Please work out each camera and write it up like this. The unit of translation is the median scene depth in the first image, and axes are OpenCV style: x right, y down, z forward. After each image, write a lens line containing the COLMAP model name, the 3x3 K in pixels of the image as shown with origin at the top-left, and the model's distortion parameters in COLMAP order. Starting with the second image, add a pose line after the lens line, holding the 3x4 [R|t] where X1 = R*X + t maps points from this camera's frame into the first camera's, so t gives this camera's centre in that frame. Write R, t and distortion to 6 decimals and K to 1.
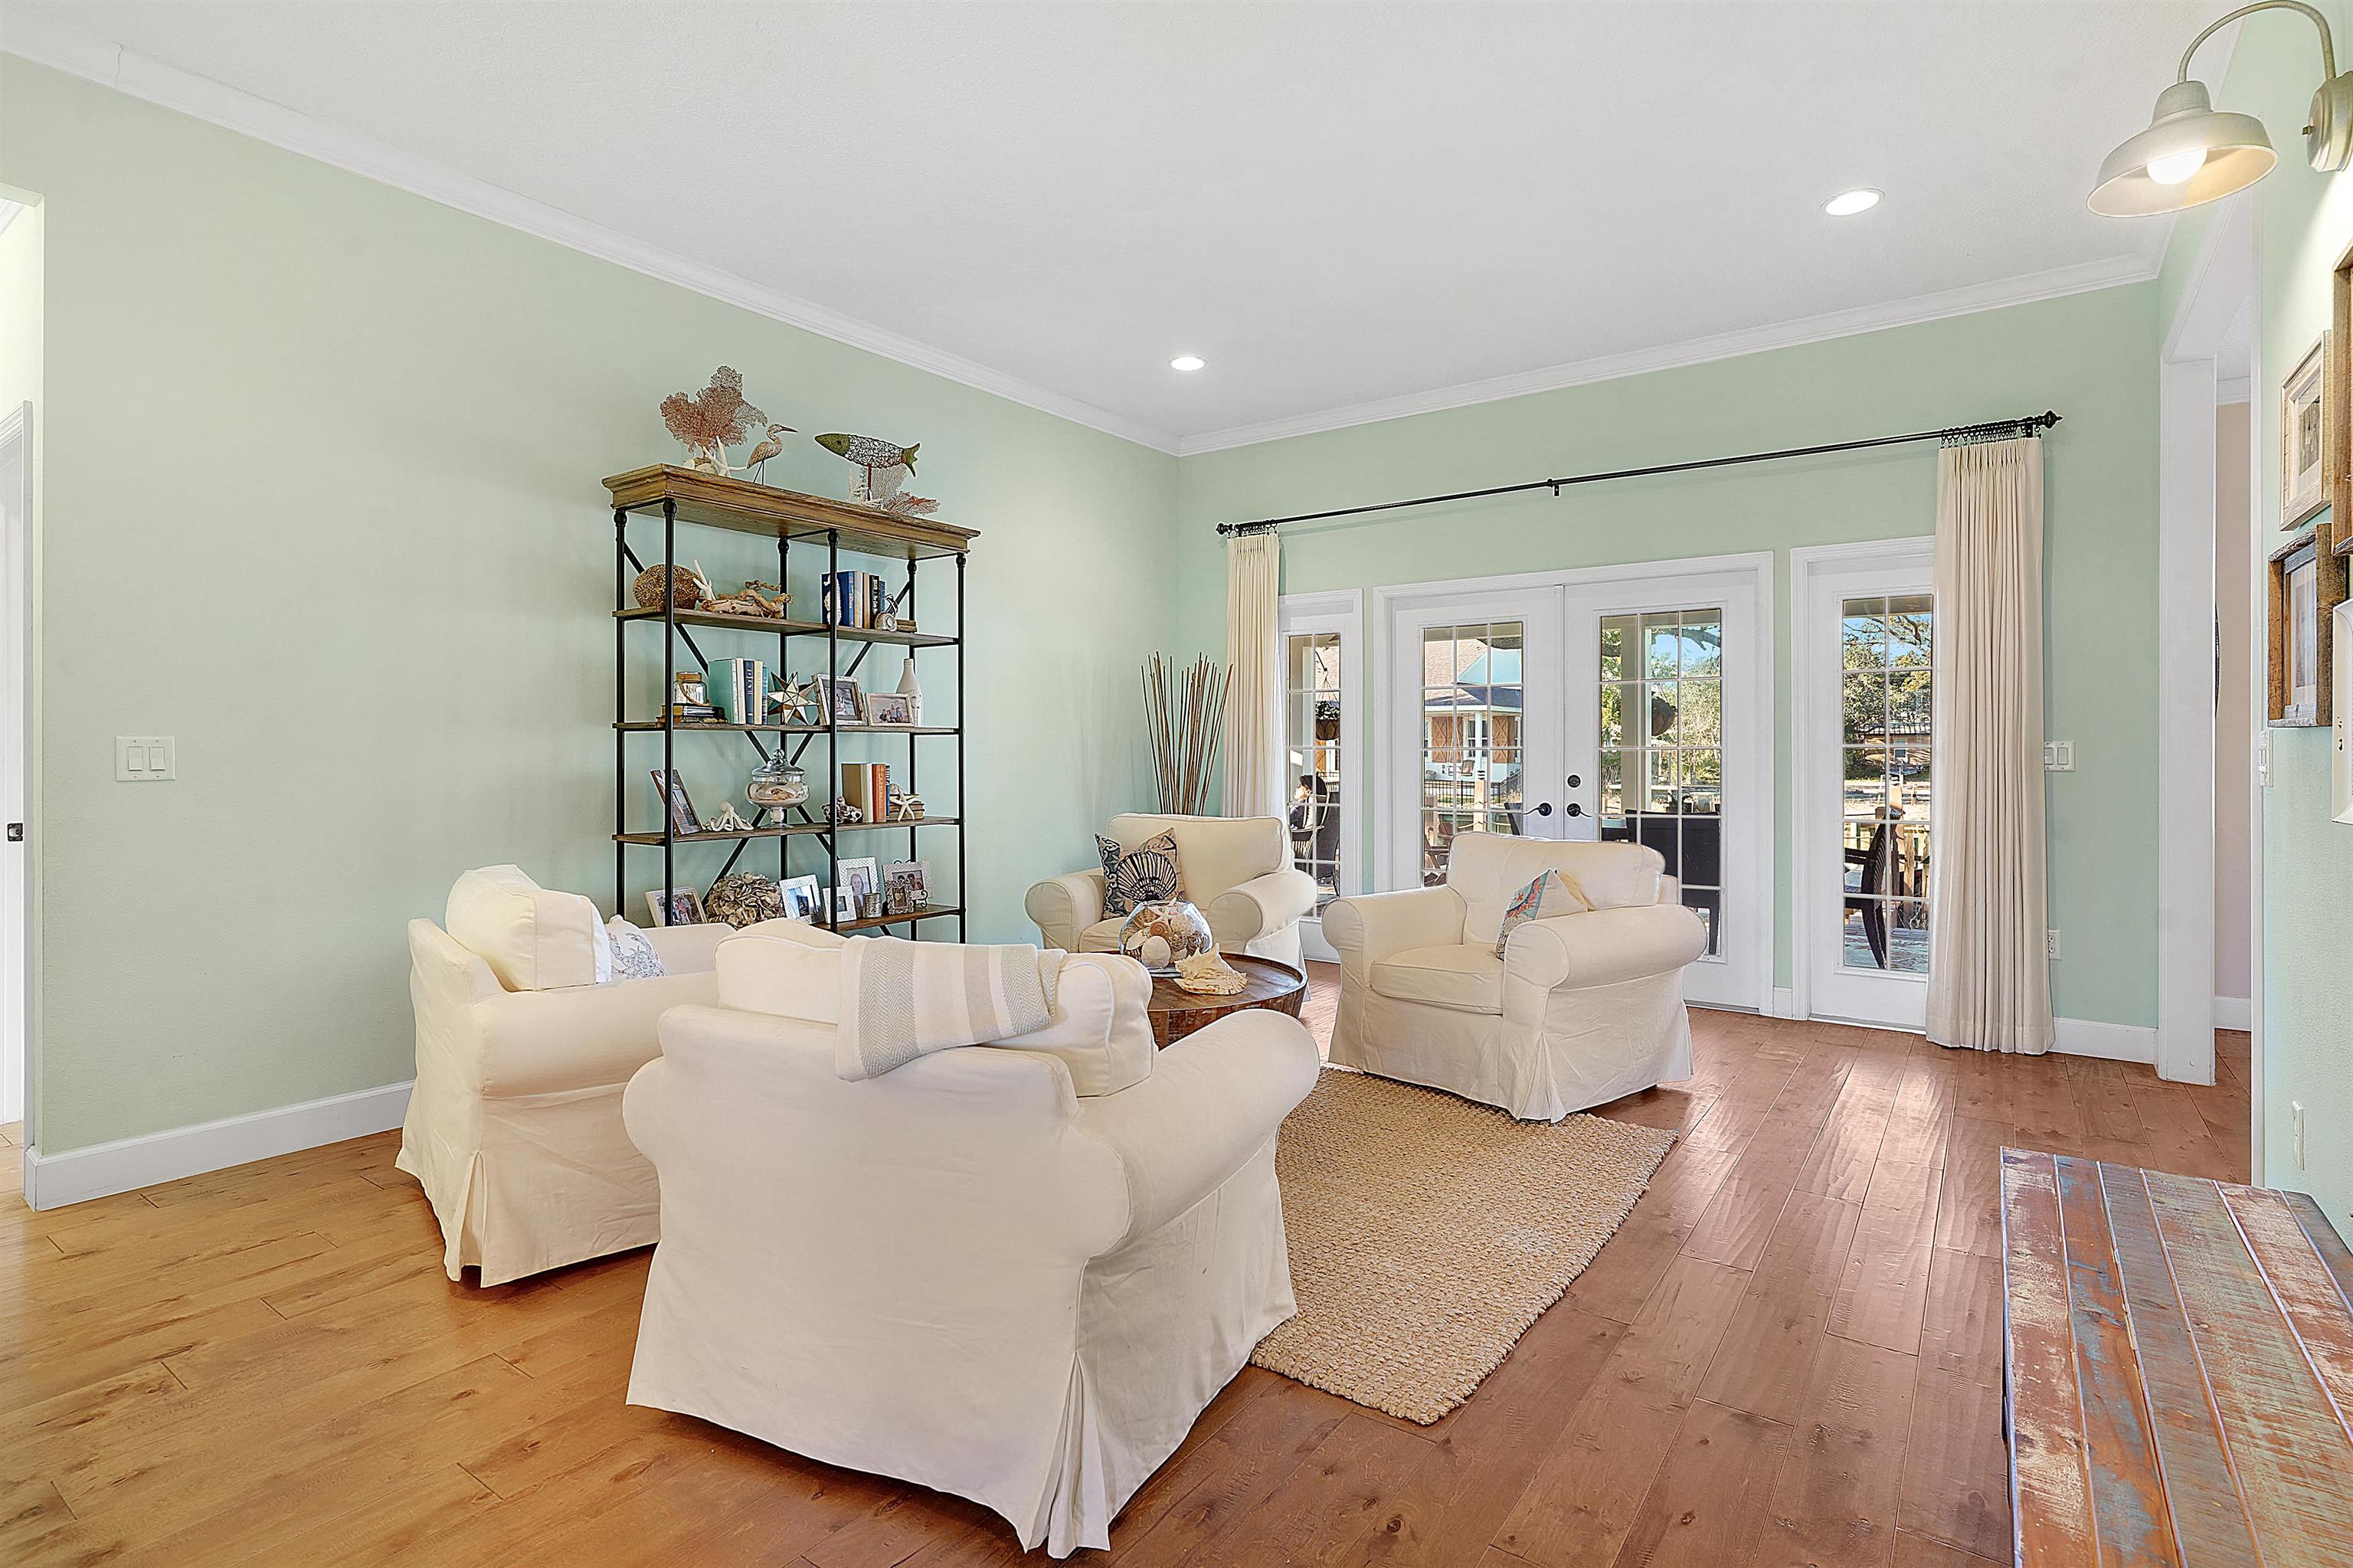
lens RADIAL K [[1144.9, 0, 1197.7], [0, 1144.9, 745.9], [0, 0, 1]] dist [-0.001873, -0.000215]
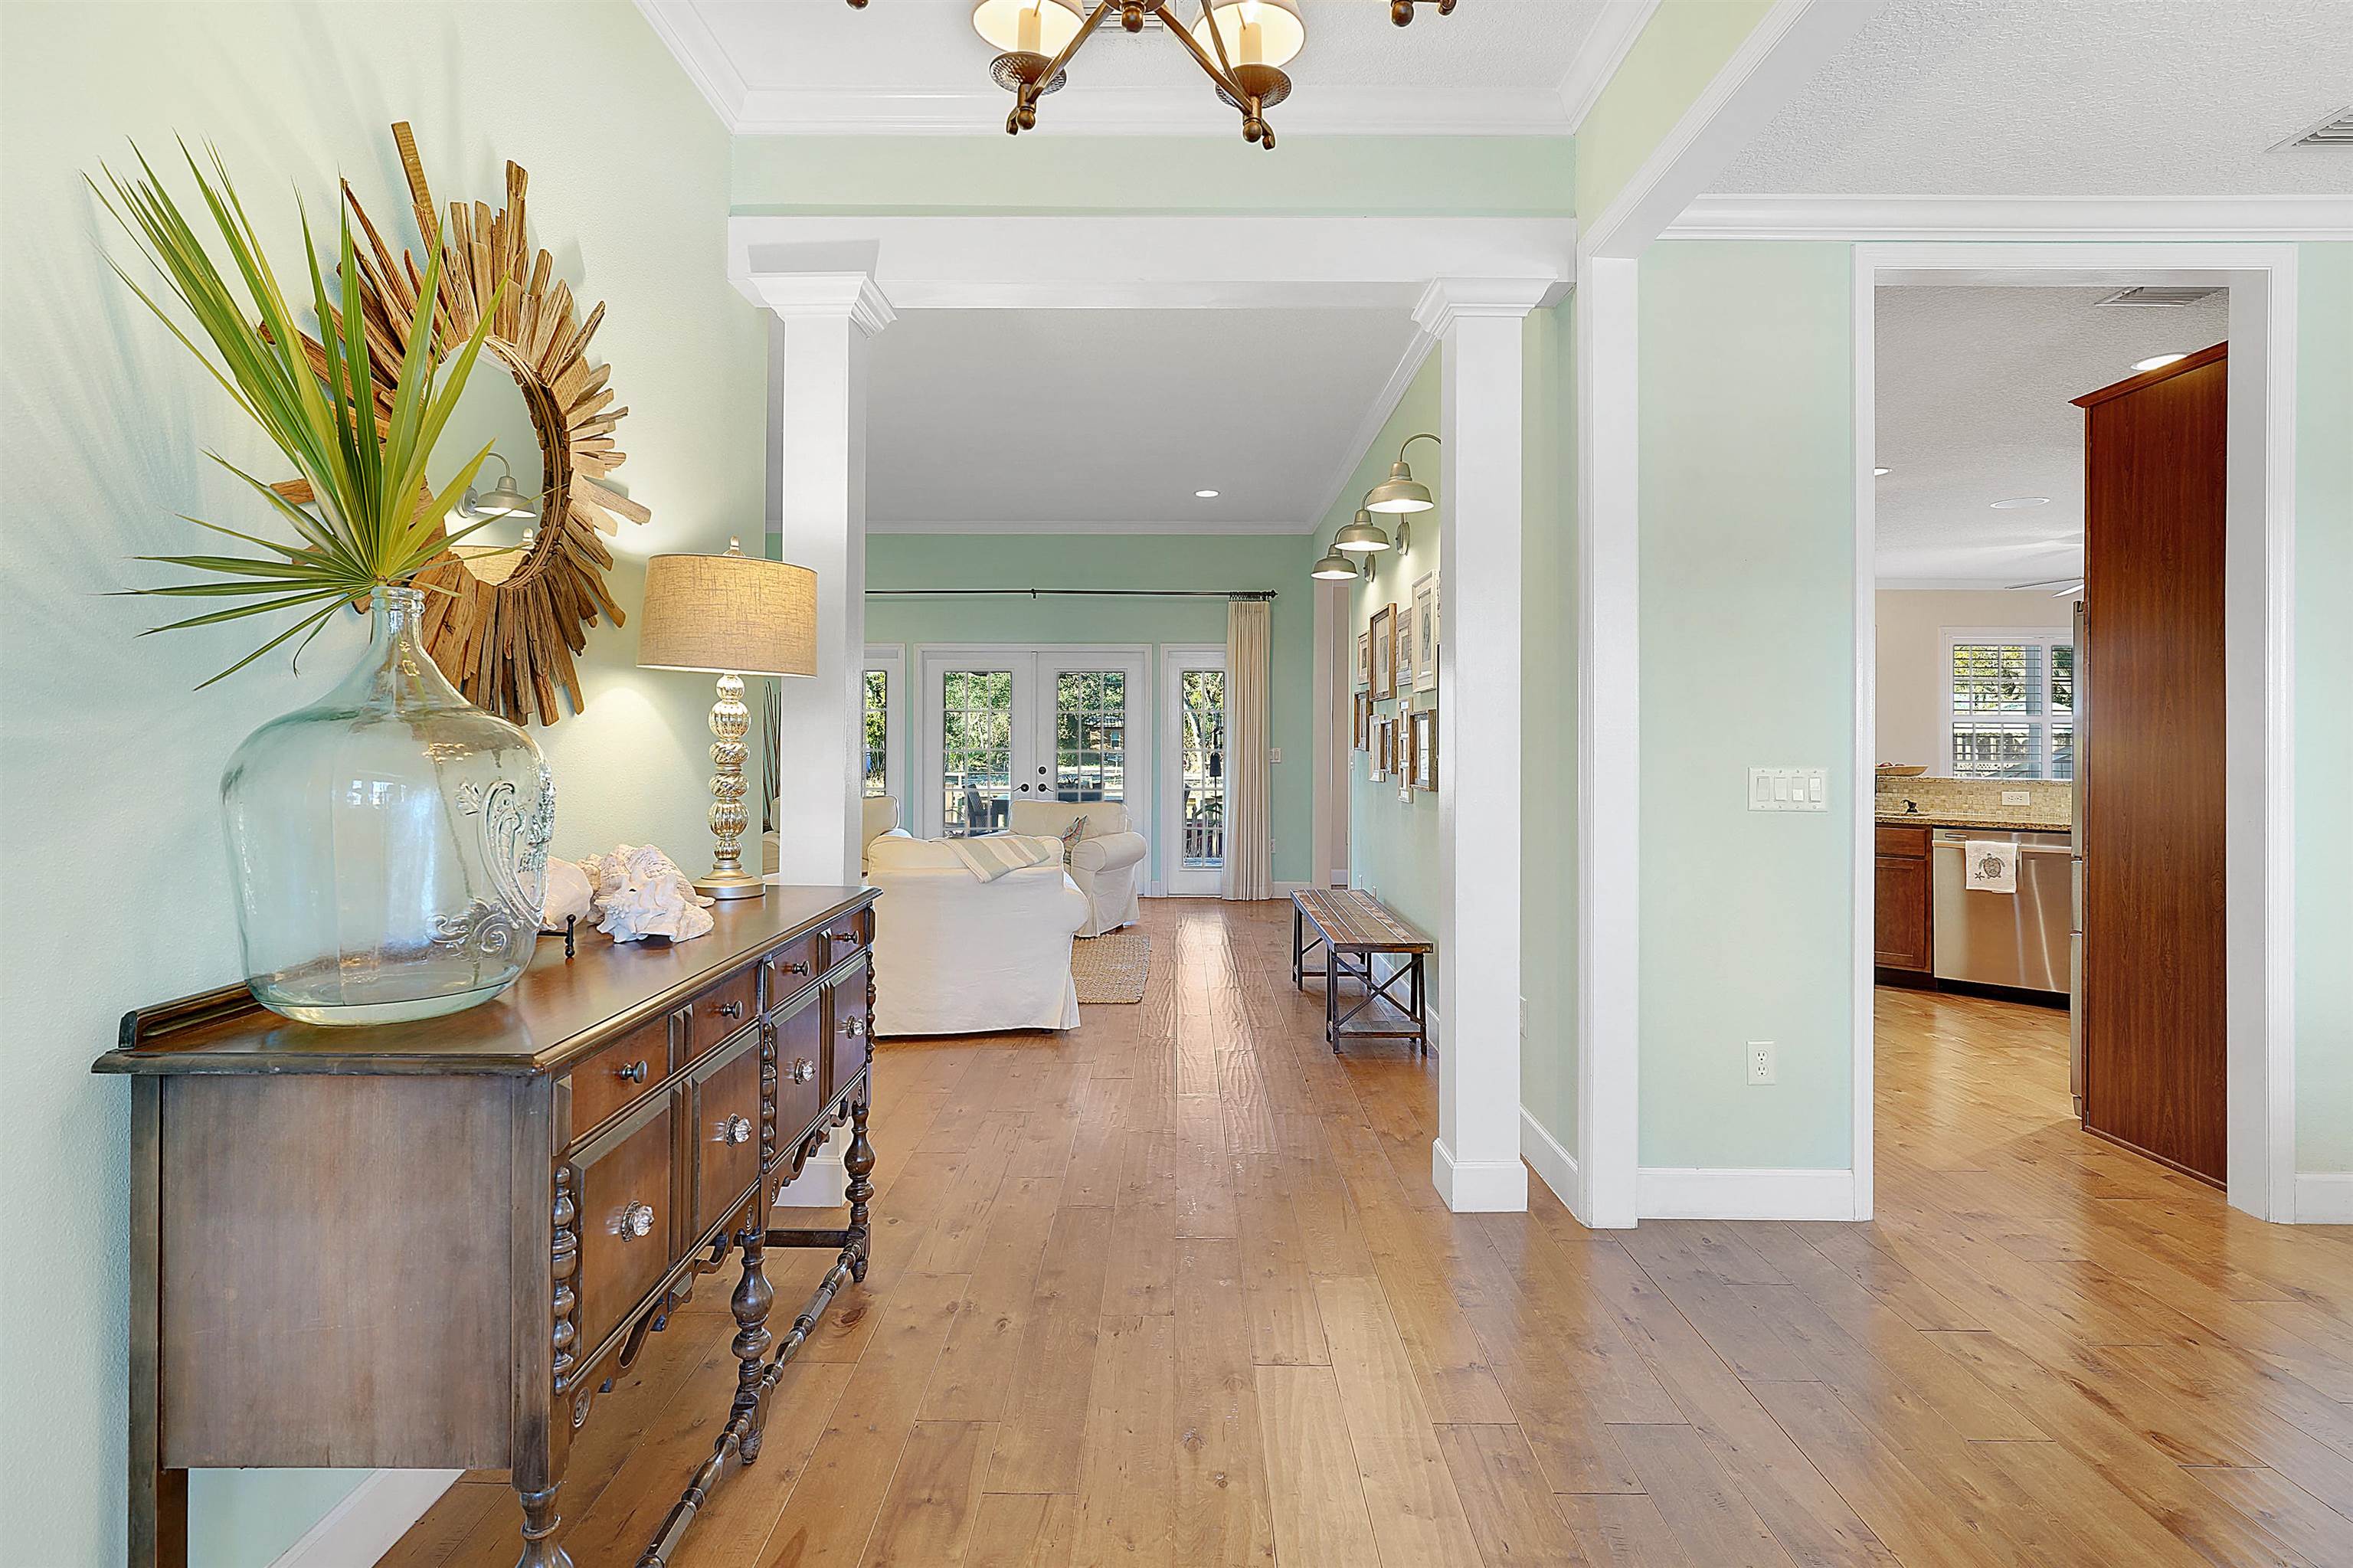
lens RADIAL K [[1144.9, 0, 1175.0], [0, 1144.9, 769.4], [0, 0, 1]] dist [-0.001873, -0.000215]
pose [[0.817861, -0.014591, 0.575231, -0.597888], [-0.002256, 0.999589, 0.028562, -0.023773], [-0.575412, -0.024657, 0.817492, -0.603845]]
